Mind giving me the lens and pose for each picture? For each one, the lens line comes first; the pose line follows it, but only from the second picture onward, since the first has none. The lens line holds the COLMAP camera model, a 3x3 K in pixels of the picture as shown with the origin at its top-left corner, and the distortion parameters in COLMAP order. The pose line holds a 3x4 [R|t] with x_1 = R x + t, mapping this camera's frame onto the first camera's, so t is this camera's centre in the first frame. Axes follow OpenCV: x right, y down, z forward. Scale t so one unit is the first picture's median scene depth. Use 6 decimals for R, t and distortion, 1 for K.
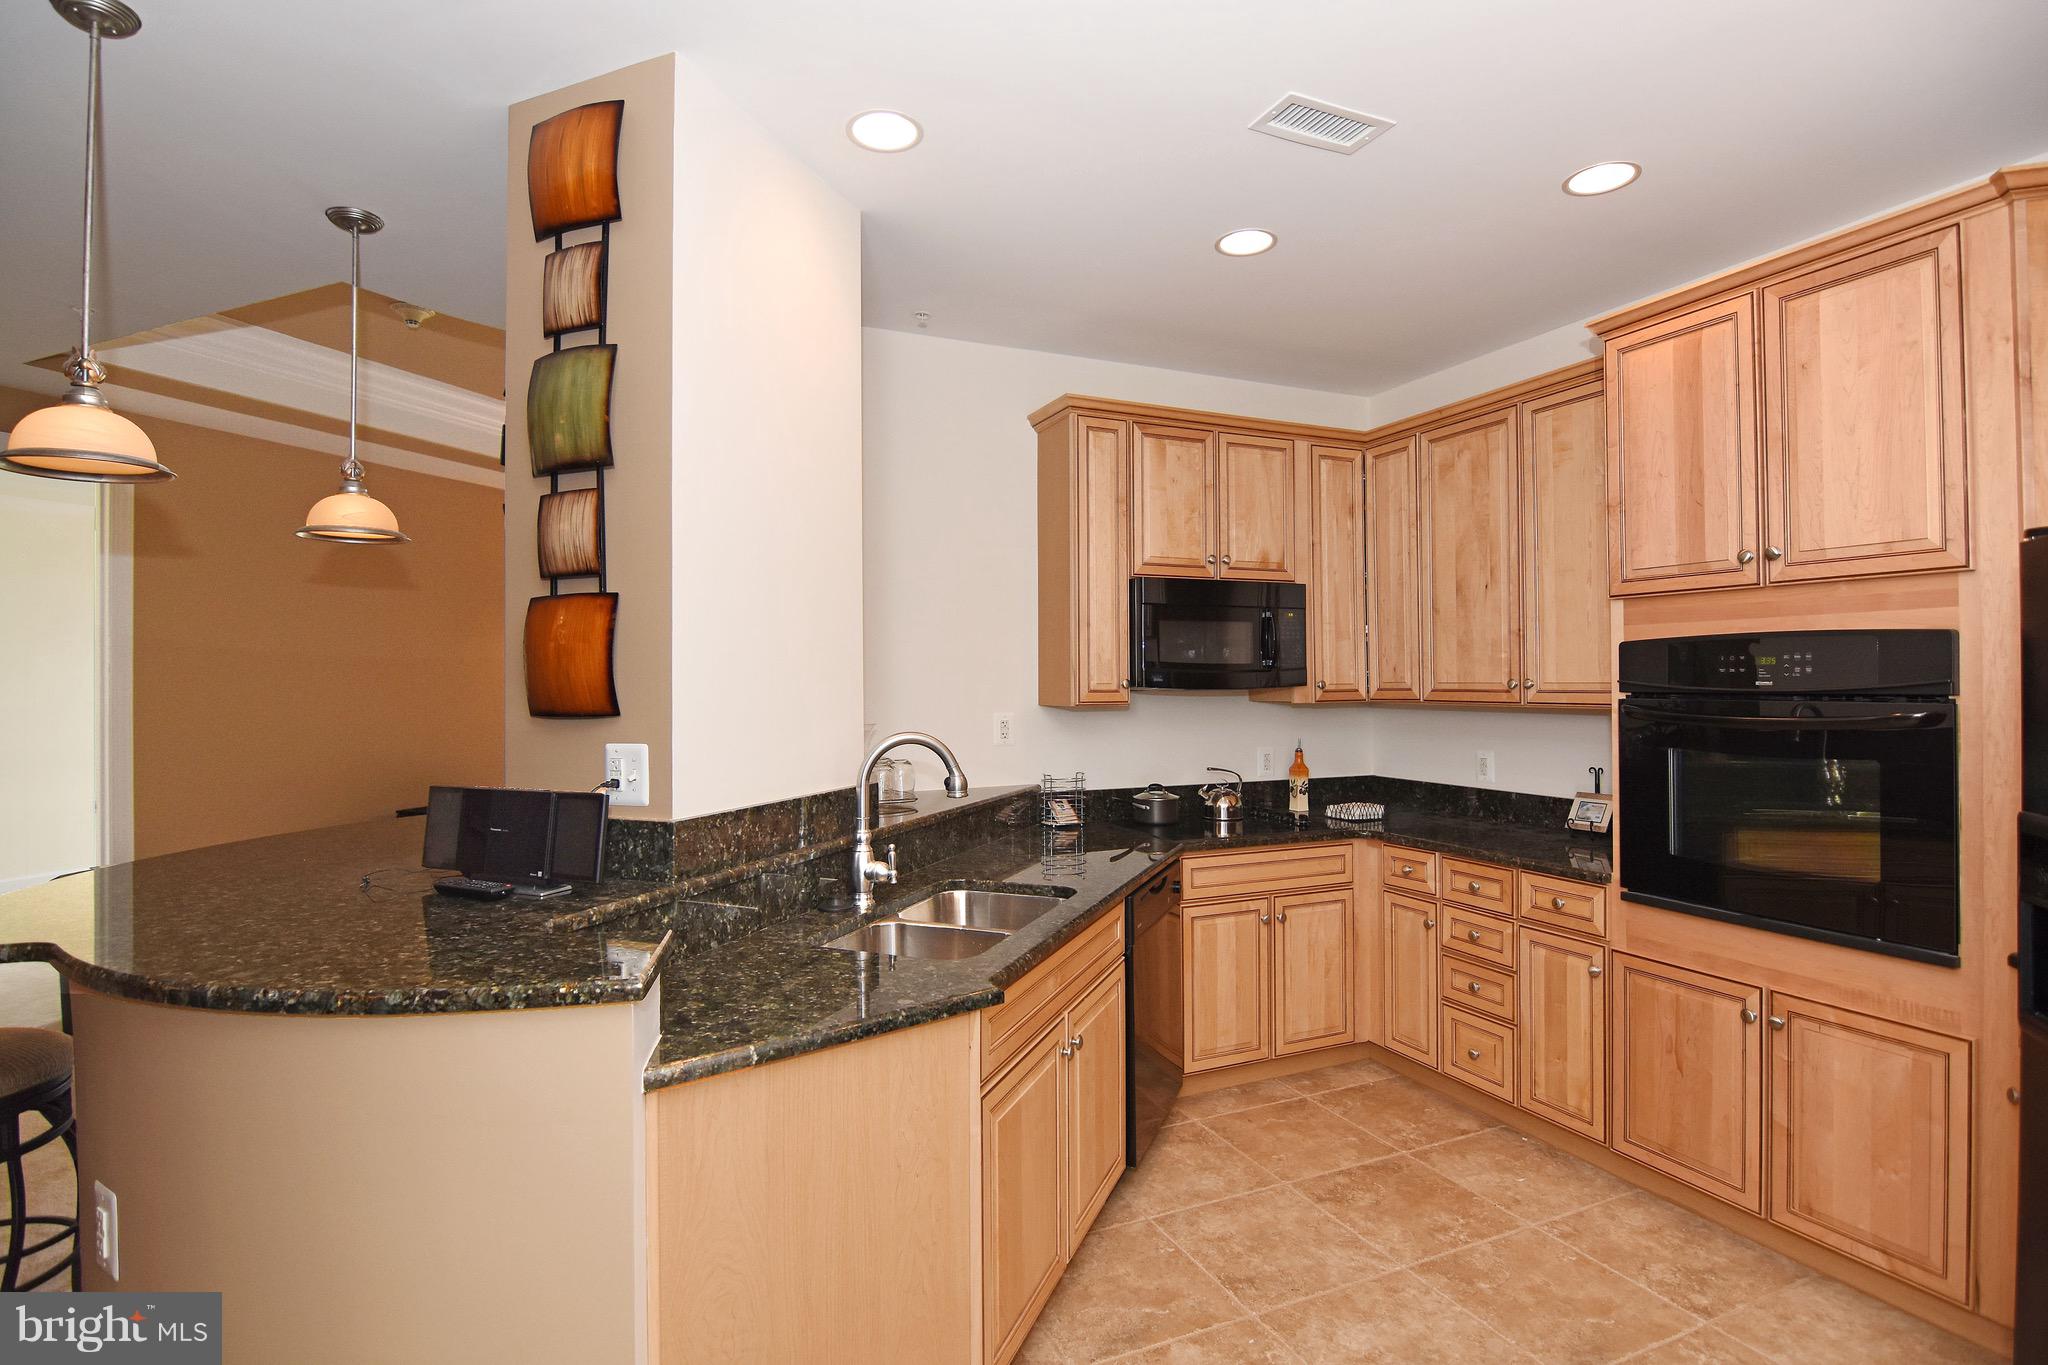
lens RADIAL K [[986.9, 0, 1014.3], [0, 986.9, 673.1], [0, 0, 1]] dist [-0.007011, -0.012921]
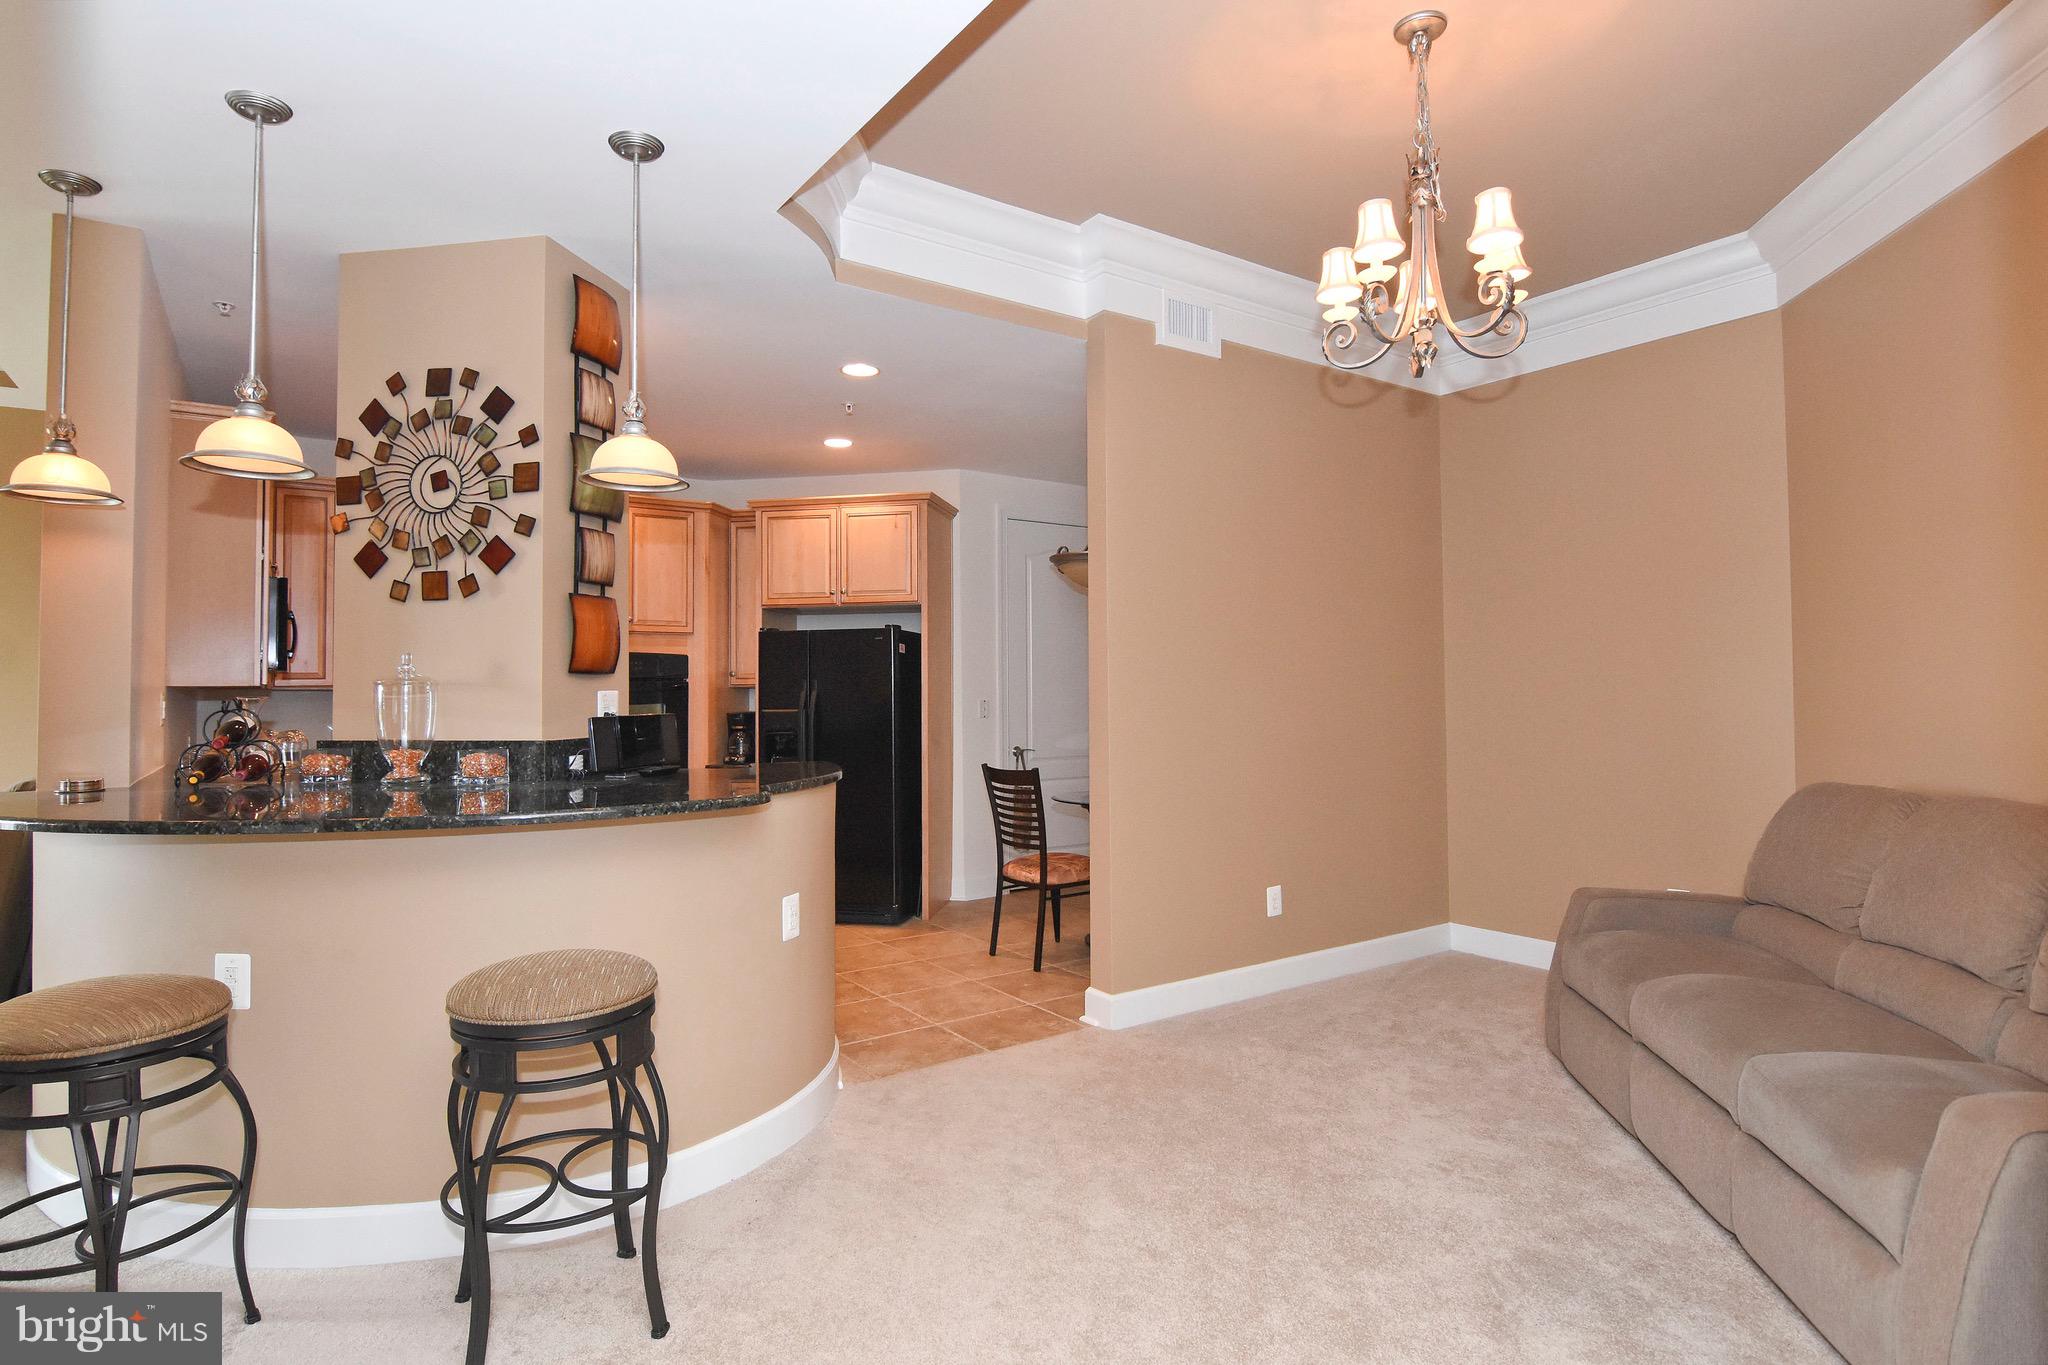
lens RADIAL K [[1050.2, 0, 950.6], [0, 1050.2, 664.0], [0, 0, 1]] dist [-0.040398, -0.000505]
pose [[-0.153037, 0.034650, 0.987613, -1.375452], [0.000510, 0.999388, -0.034984, 0.055420], [-0.988220, -0.004850, -0.152961, 0.456427]]
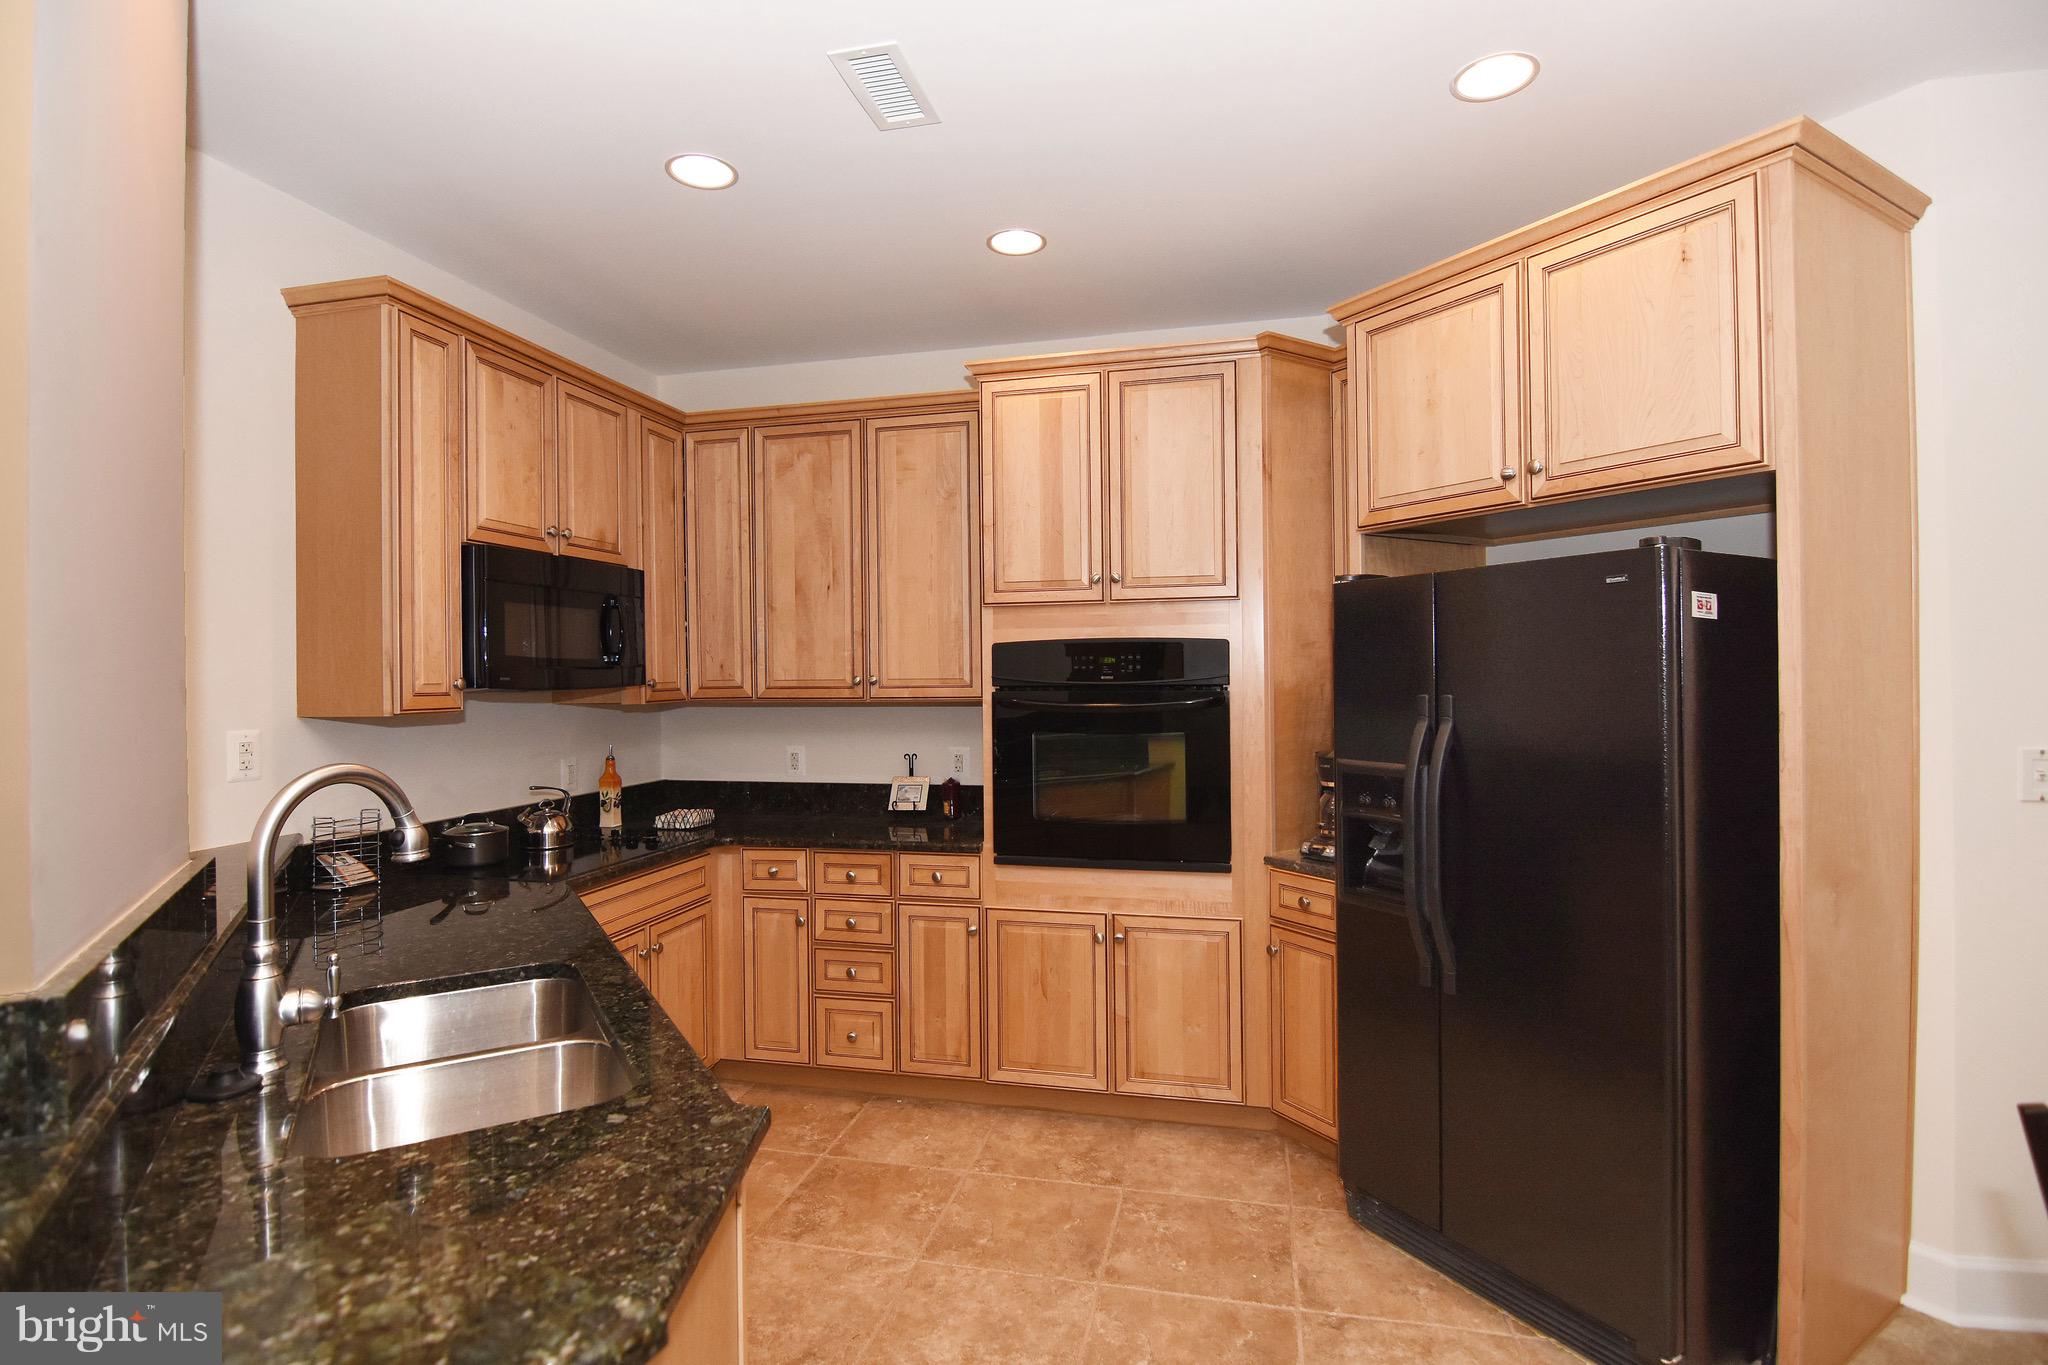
lens RADIAL K [[986.9, 0, 1014.3], [0, 986.9, 673.1], [0, 0, 1]] dist [-0.007011, -0.012921]
pose [[0.599415, -0.000227, 0.800439, -0.262211], [0.000817, 1.000000, -0.000328, 0.003489], [-0.800438, 0.000851, 0.599415, 0.237043]]
